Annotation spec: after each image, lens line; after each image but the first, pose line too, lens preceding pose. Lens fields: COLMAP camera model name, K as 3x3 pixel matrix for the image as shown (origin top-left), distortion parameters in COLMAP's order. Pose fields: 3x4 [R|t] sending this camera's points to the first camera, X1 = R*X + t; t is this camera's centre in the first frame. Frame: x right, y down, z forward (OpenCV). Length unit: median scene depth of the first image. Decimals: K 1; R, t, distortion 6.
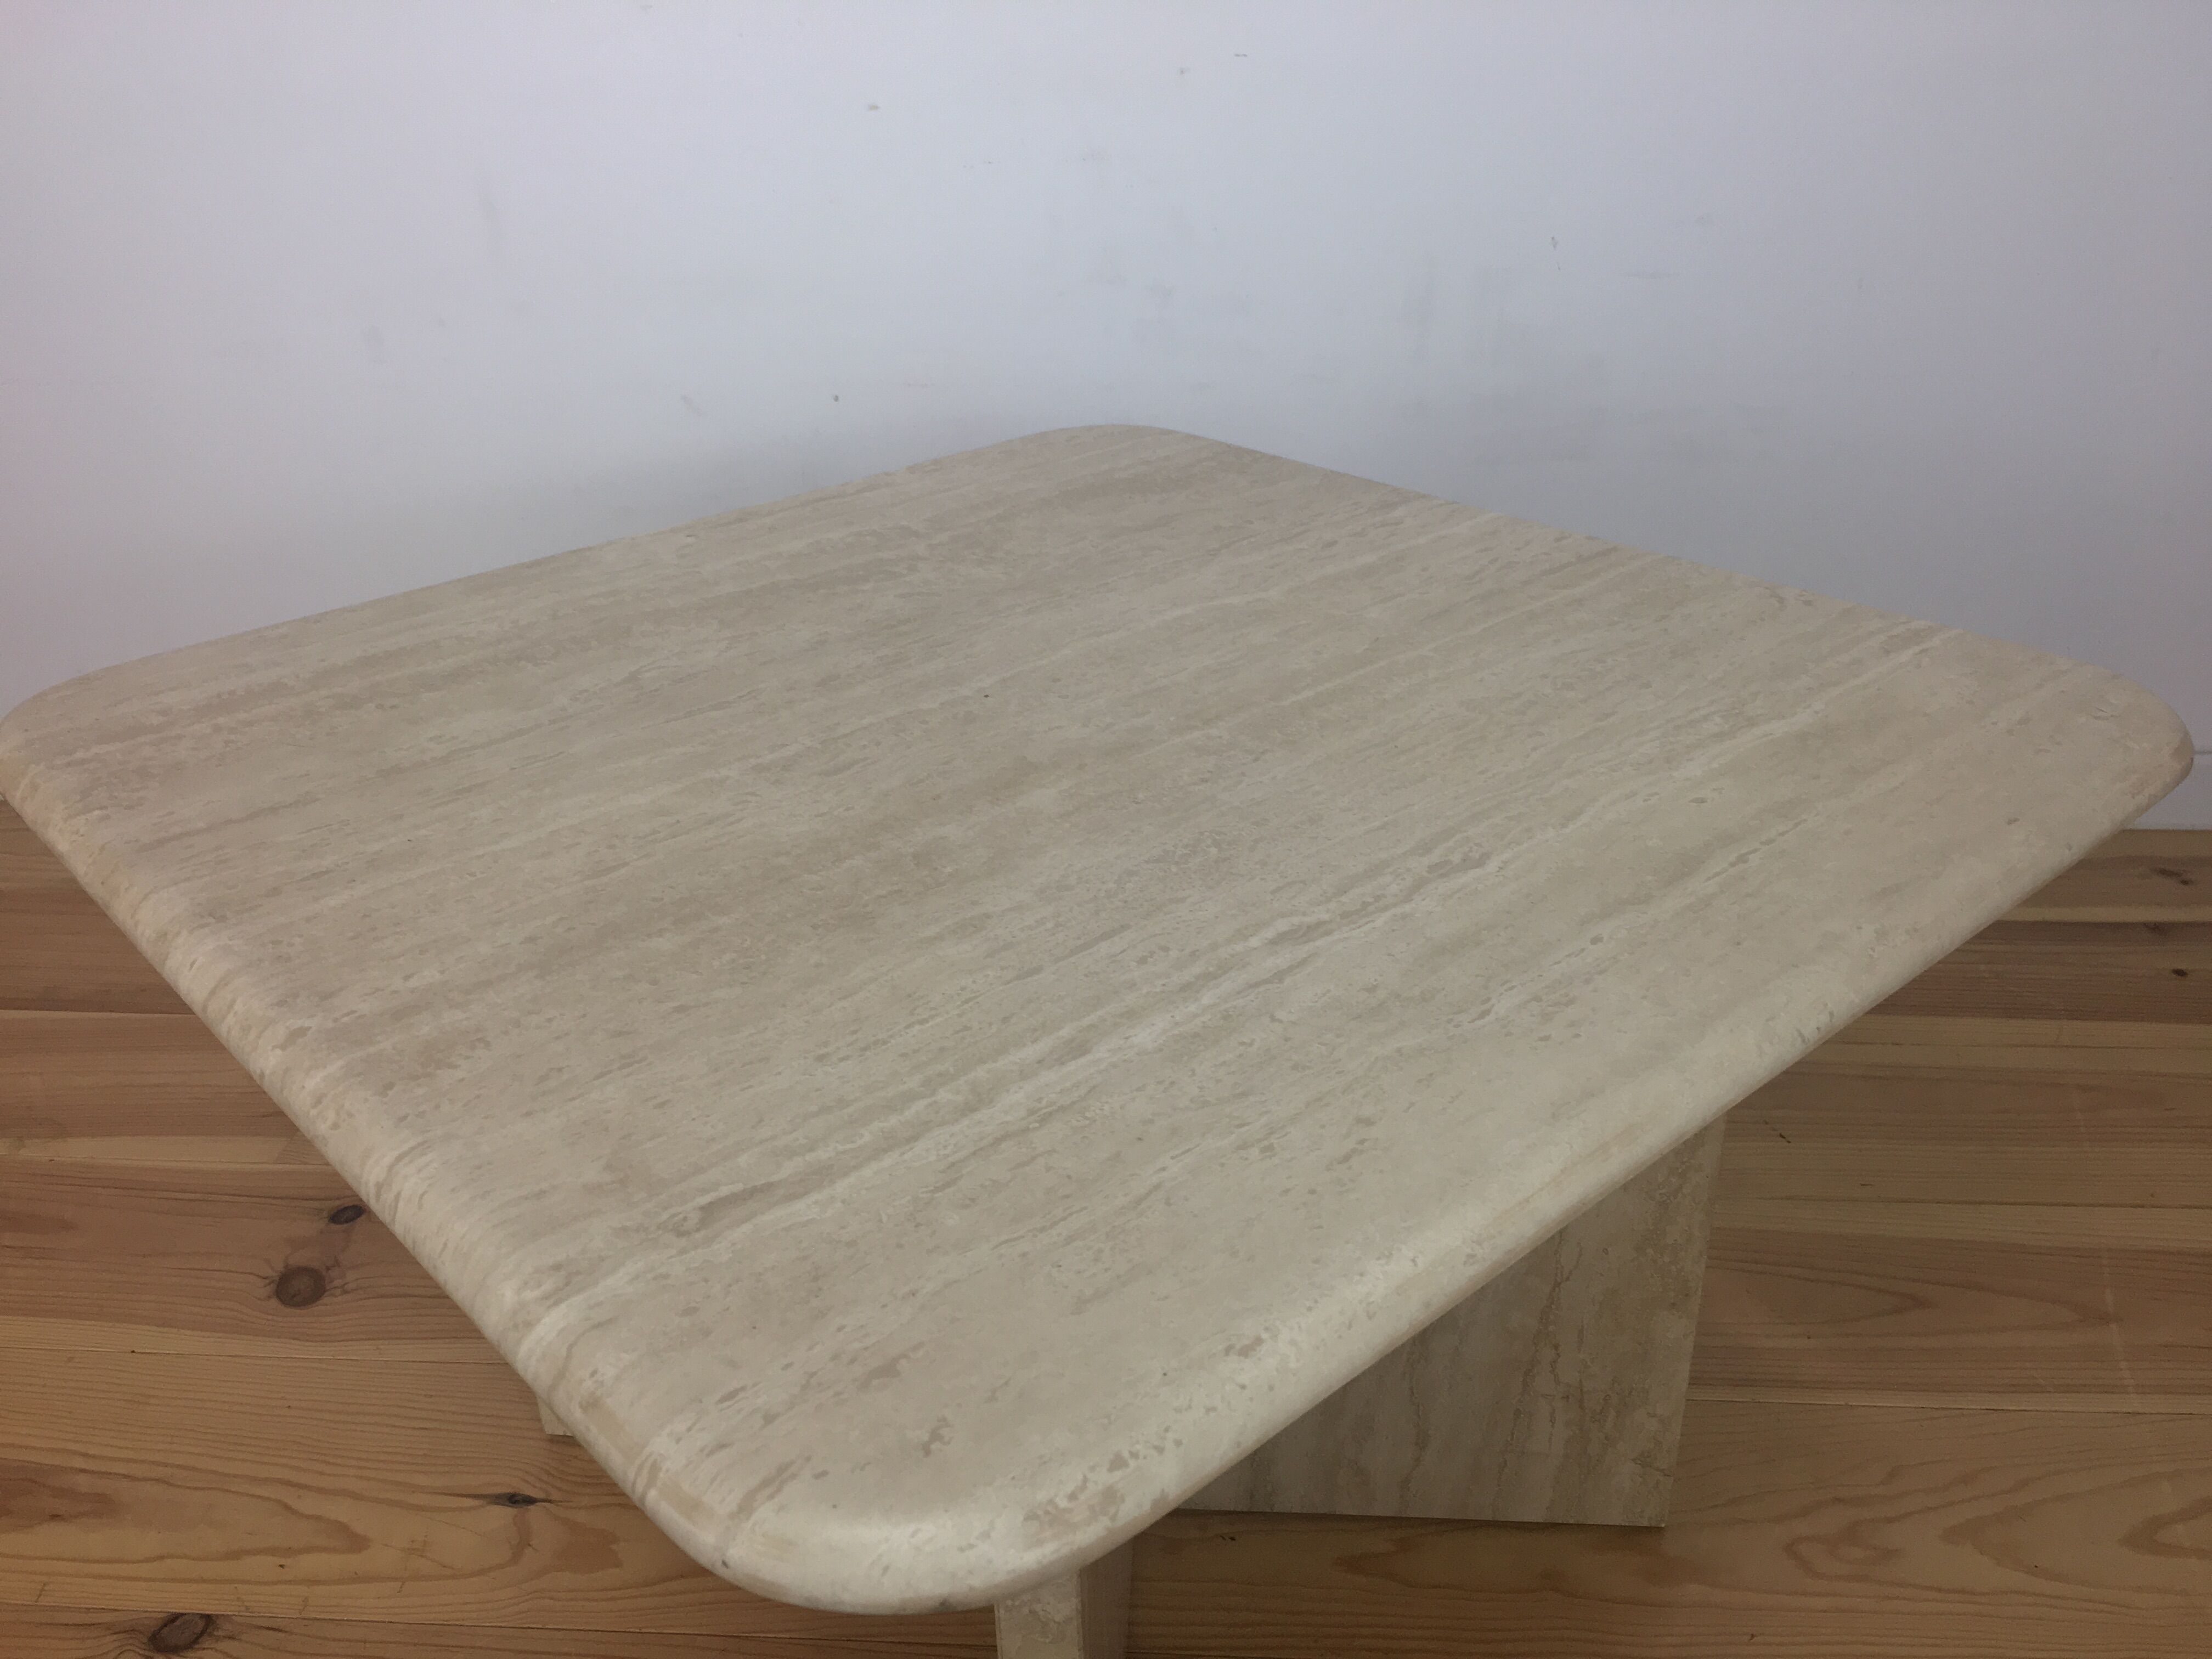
lens RADIAL K [[1887.5, 0, 1103.5], [0, 1887.5, 841.1], [0, 0, 1]] dist [0.075003, -0.121225]
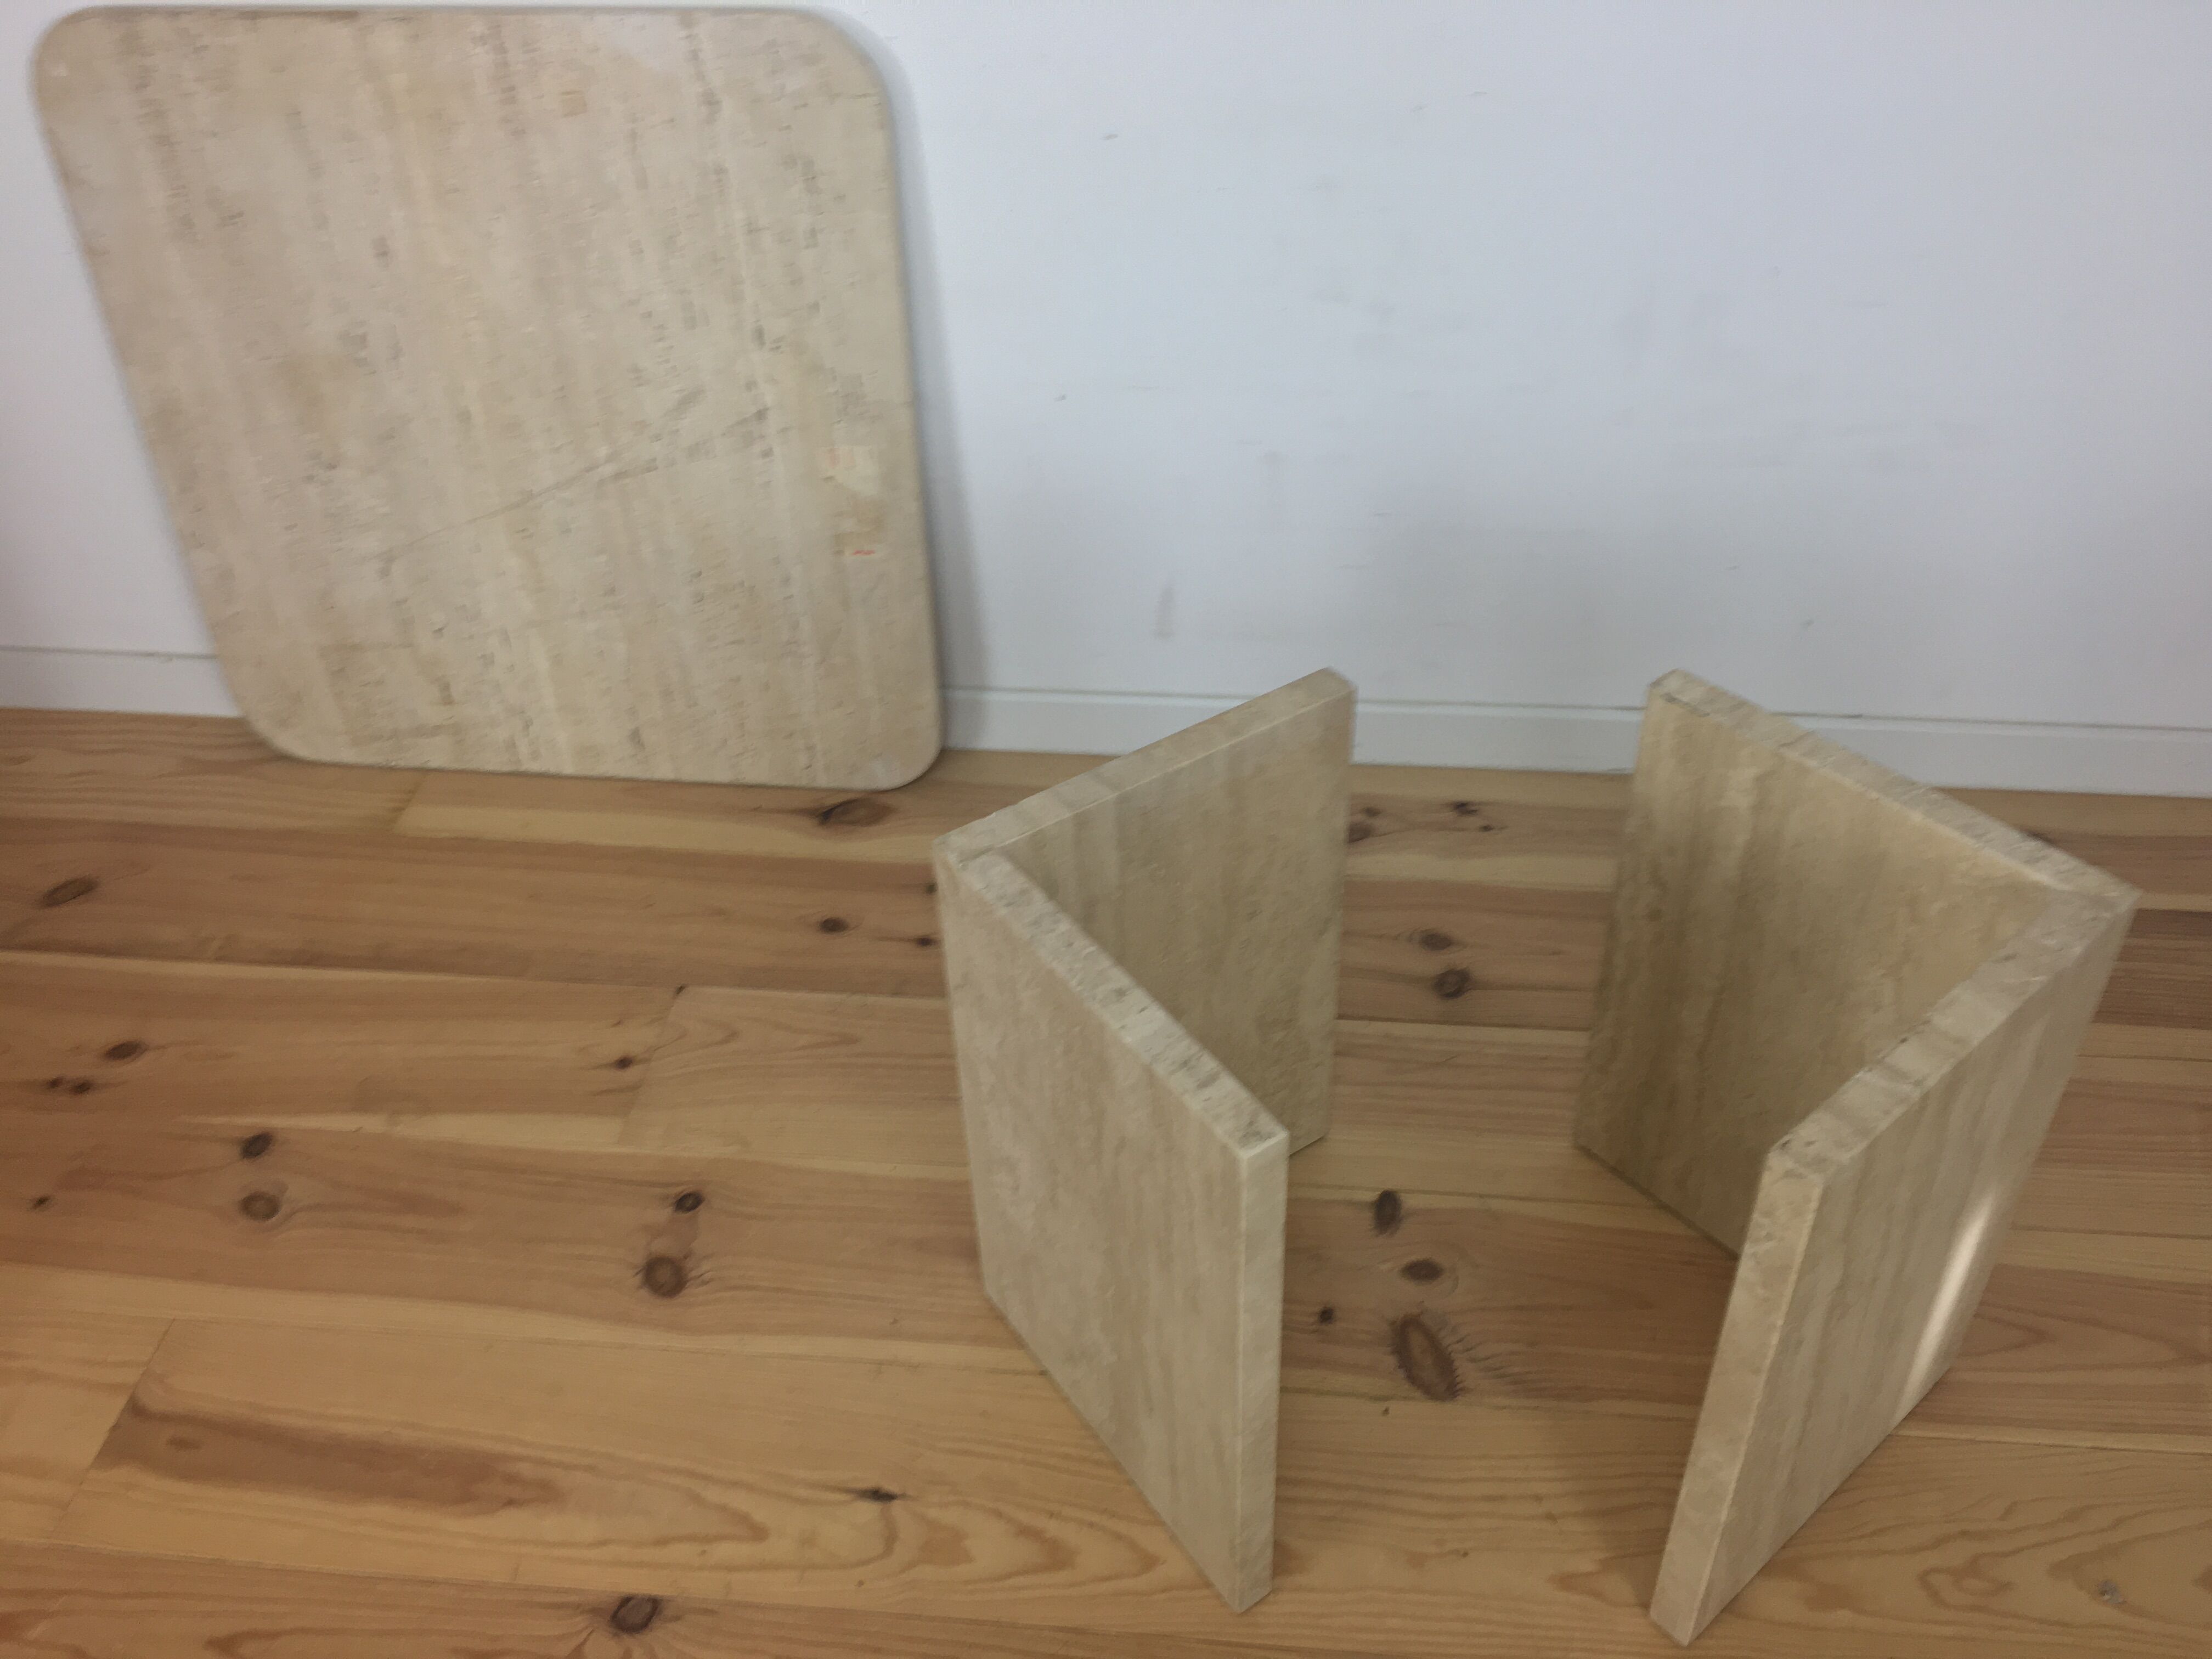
lens RADIAL K [[1887.5, 0, 1095.7], [0, 1887.5, 830.3], [0, 0, 1]] dist [0.075003, -0.121225]
pose [[0.999427, 0.017056, -0.029248, -0.148207], [-0.010568, 0.977837, 0.209101, -0.359781], [0.032166, -0.208672, 0.977457, -0.120483]]
